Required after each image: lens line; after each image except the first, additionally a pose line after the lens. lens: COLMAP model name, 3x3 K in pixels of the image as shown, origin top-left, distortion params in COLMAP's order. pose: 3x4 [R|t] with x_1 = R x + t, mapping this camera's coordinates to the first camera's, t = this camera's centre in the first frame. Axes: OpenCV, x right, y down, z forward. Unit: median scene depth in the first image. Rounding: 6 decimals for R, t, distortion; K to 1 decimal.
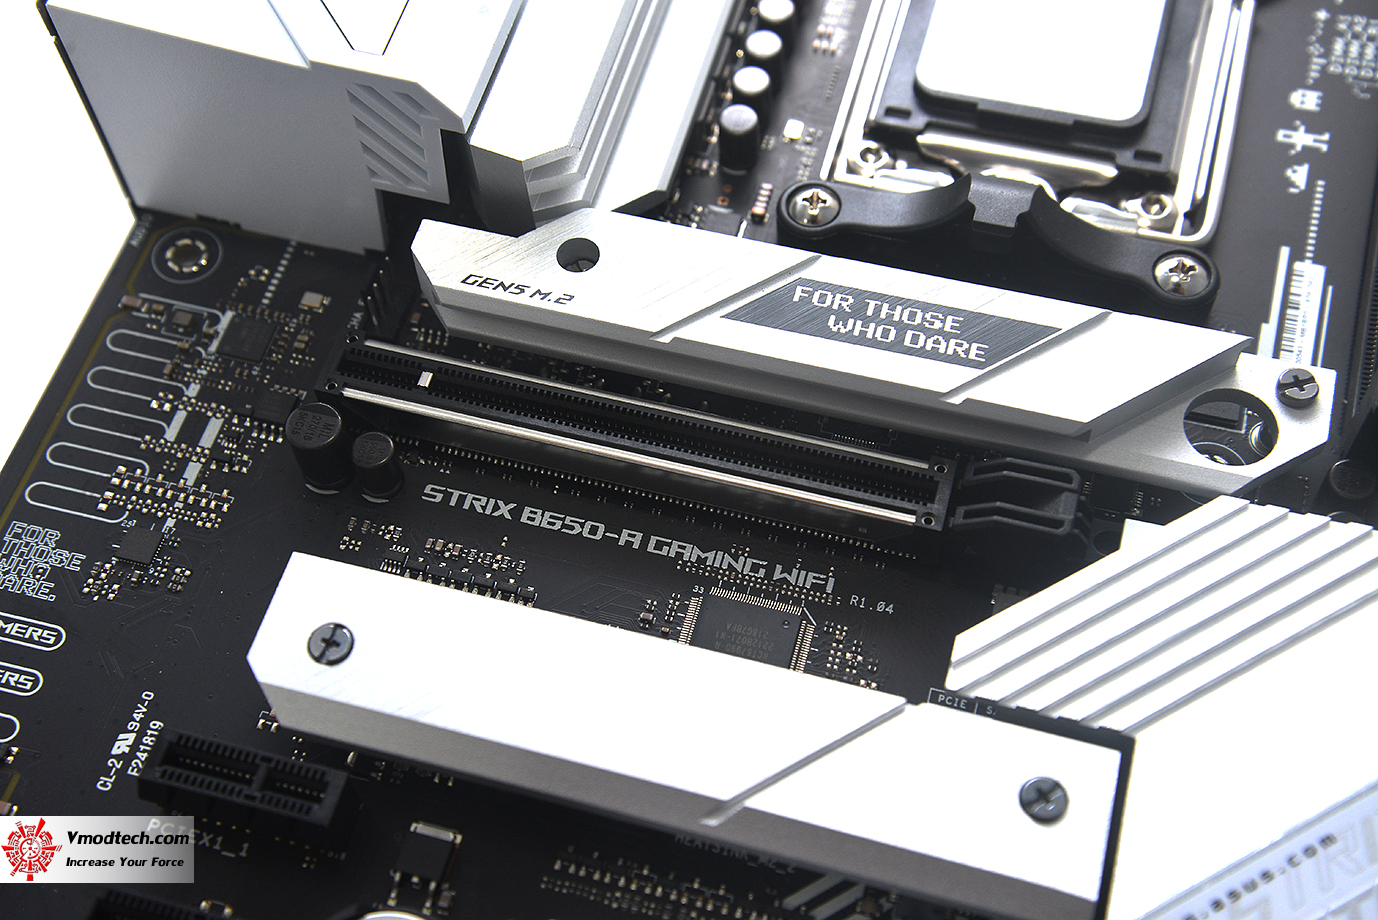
lens RADIAL K [[1893.5, 0, 678.9], [0, 1893.5, 460.7], [0, 0, 1]] dist [0.110503, 0.155691]
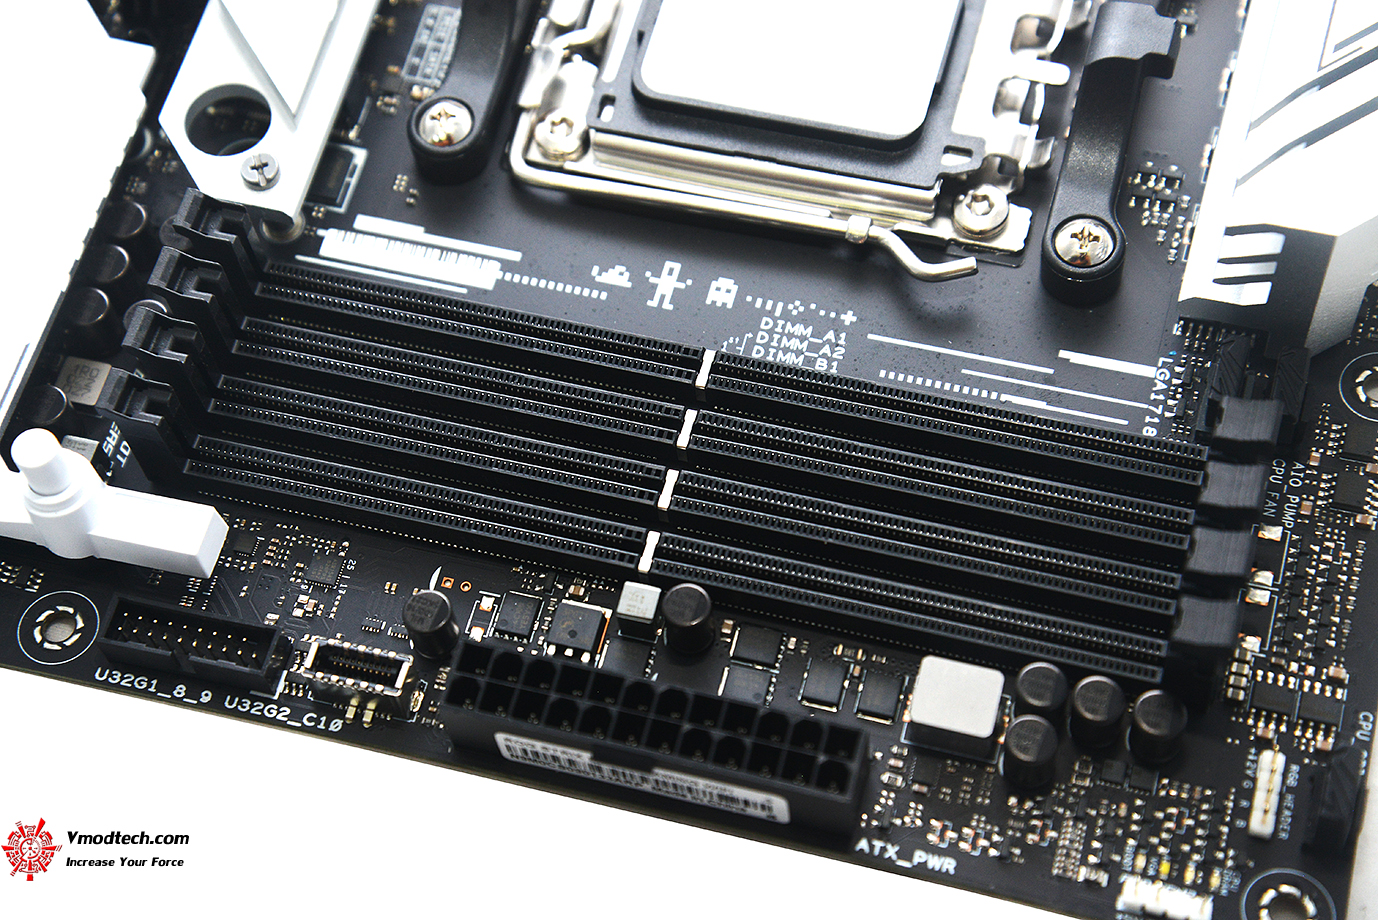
lens RADIAL K [[2748.2, 0, 689.0], [0, 2748.2, 460.0], [0, 0, 1]] dist [0.401494, 0.178522]
pose [[0.007236, 0.900200, -0.435417, 1.061644], [-0.815000, 0.257610, 0.519050, -0.911212], [0.579416, 0.351109, 0.735527, 0.102904]]
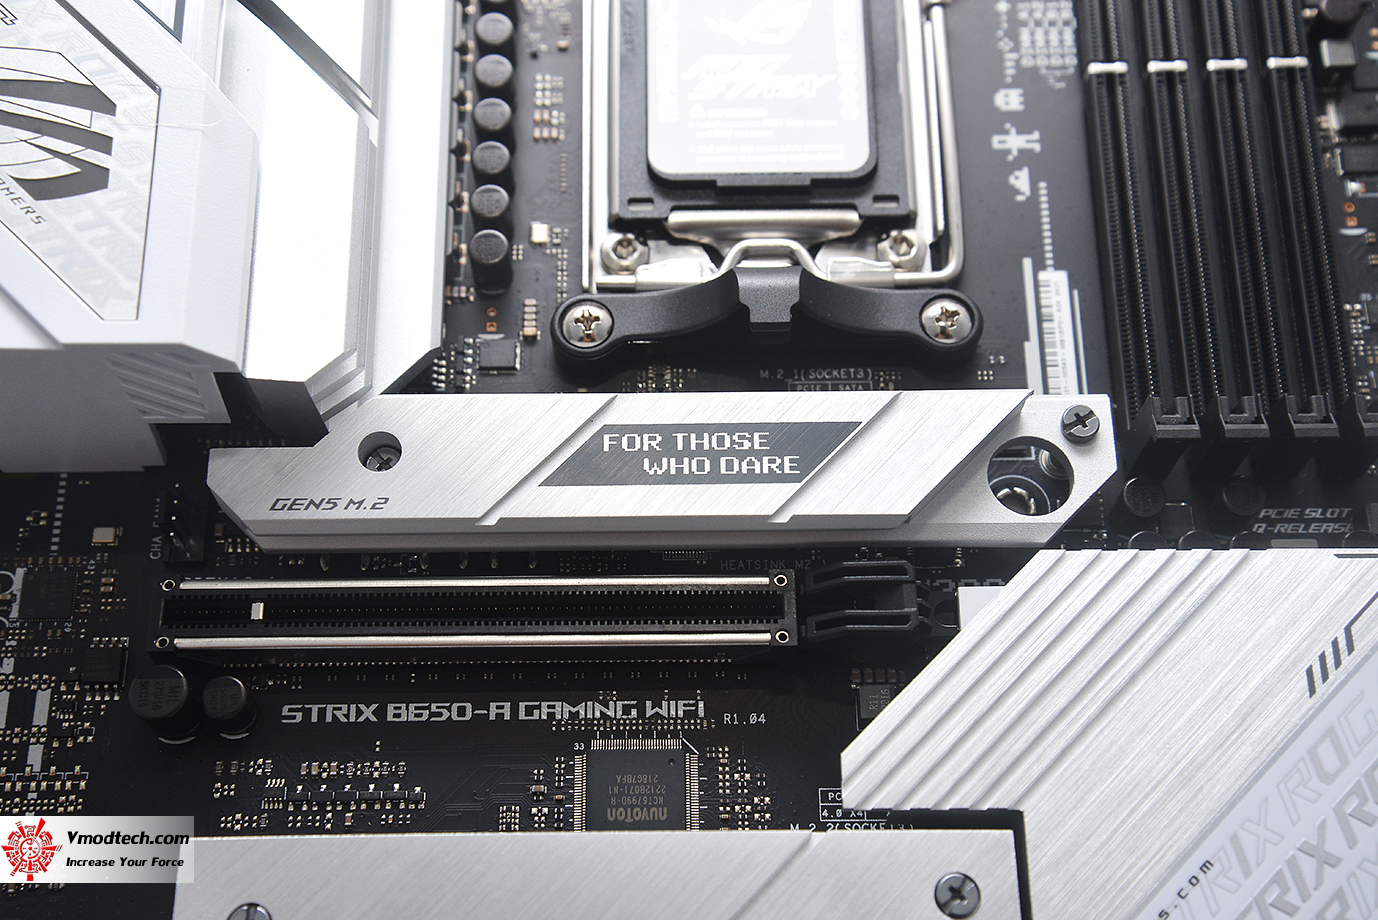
lens RADIAL K [[1893.5, 0, 678.9], [0, 1893.5, 460.7], [0, 0, 1]] dist [0.110503, 0.155691]
pose [[0.958940, -0.242597, 0.146903, -0.050242], [0.220030, 0.963204, 0.154350, -0.222774], [-0.178943, -0.115689, 0.977034, 0.003104]]
